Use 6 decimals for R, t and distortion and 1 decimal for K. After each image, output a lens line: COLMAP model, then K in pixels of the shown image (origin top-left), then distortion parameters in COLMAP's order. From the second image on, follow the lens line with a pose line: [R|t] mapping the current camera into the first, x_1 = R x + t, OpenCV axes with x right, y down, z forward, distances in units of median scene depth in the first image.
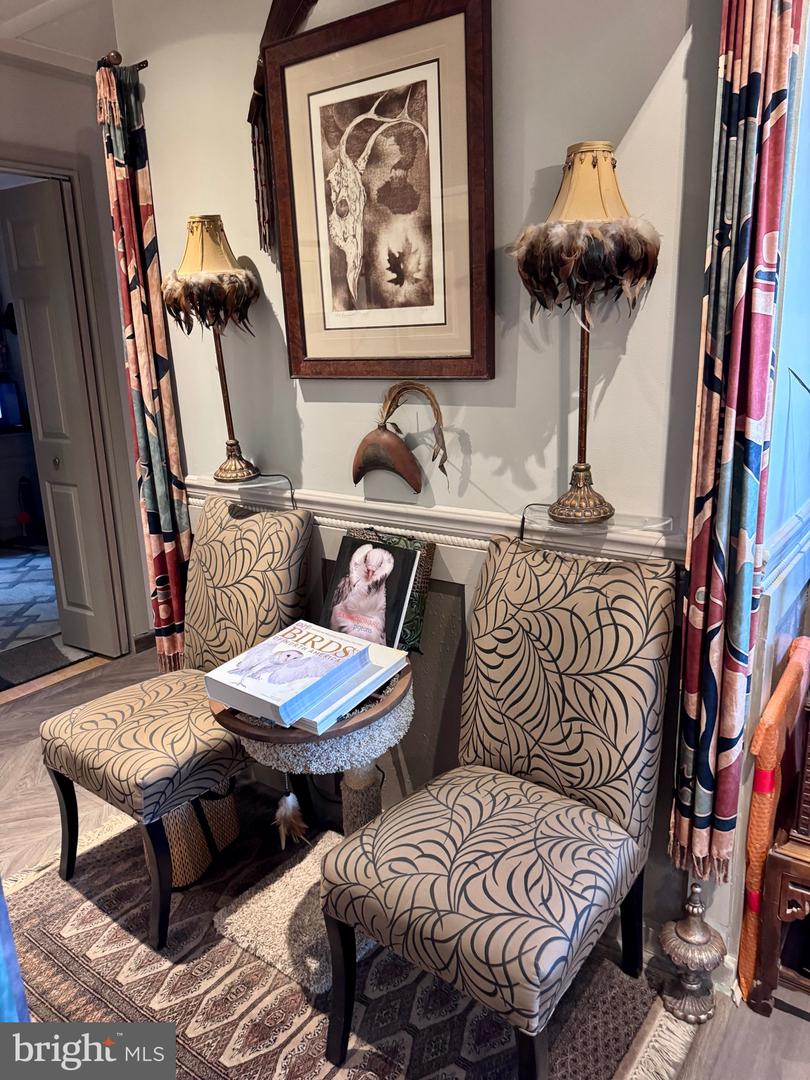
lens RADIAL K [[757.4, 0, 409.3], [0, 757.4, 550.2], [0, 0, 1]] dist [0.022694, -0.033837]
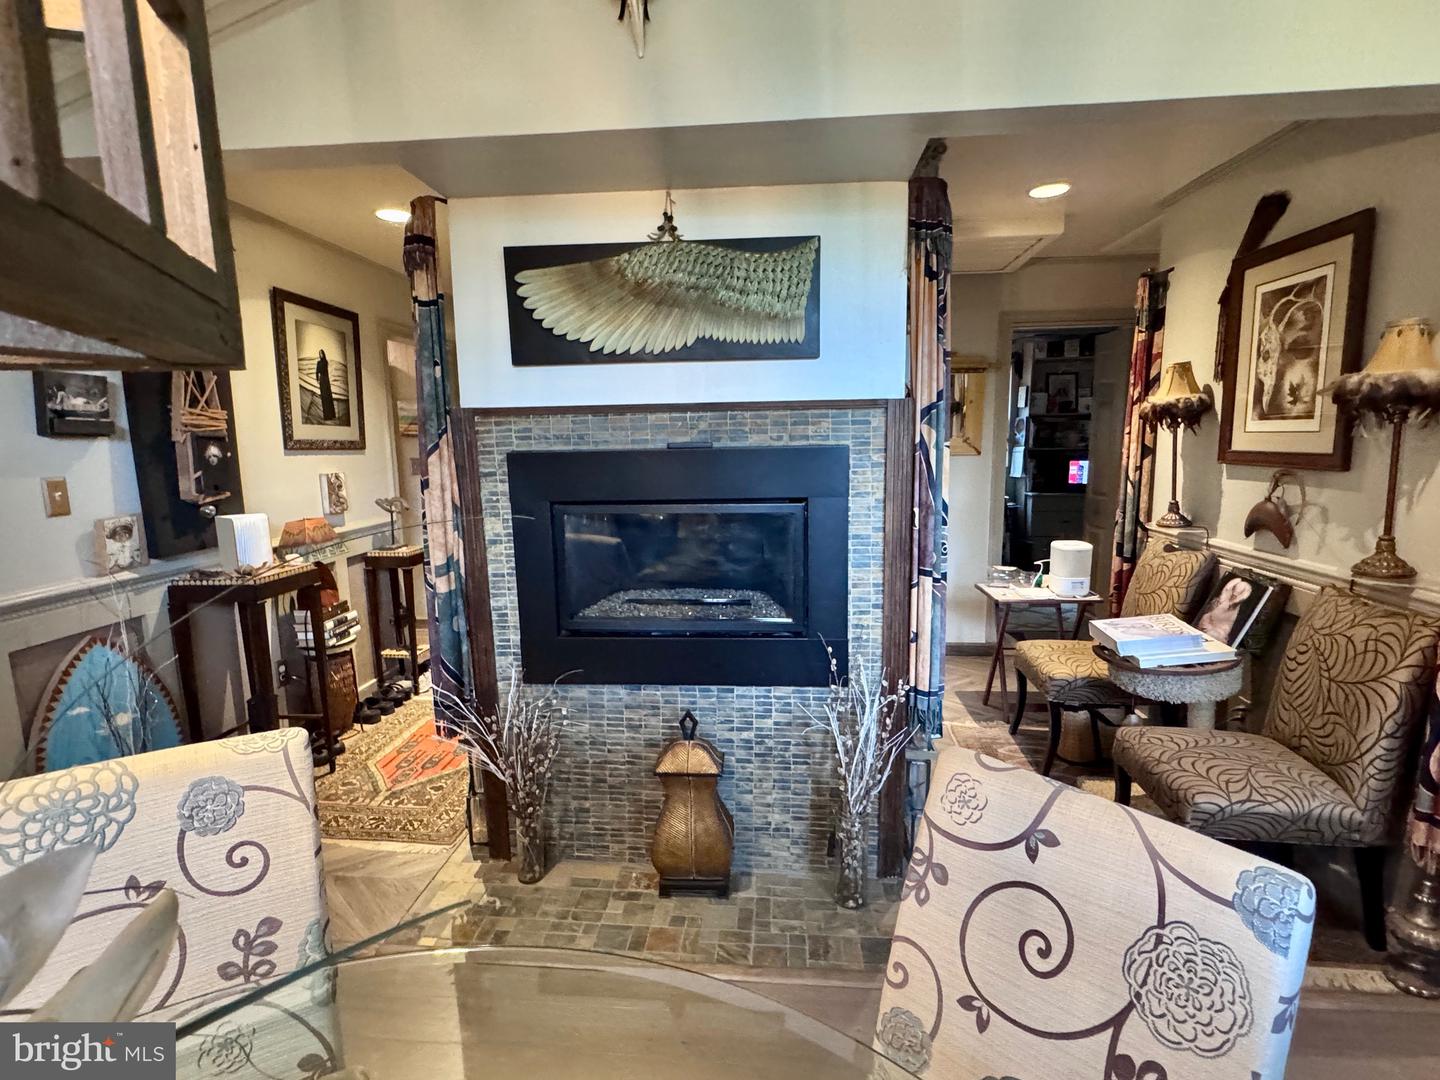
lens RADIAL K [[715.1, 0, 717.1], [0, 715.1, 543.9], [0, 0, 1]] dist [0.033207, 0.001125]
pose [[0.512698, 0.149217, -0.845503, 0.624847], [-0.221326, 0.974468, 0.037769, 0.101179], [0.829552, 0.167768, 0.532633, -0.606488]]
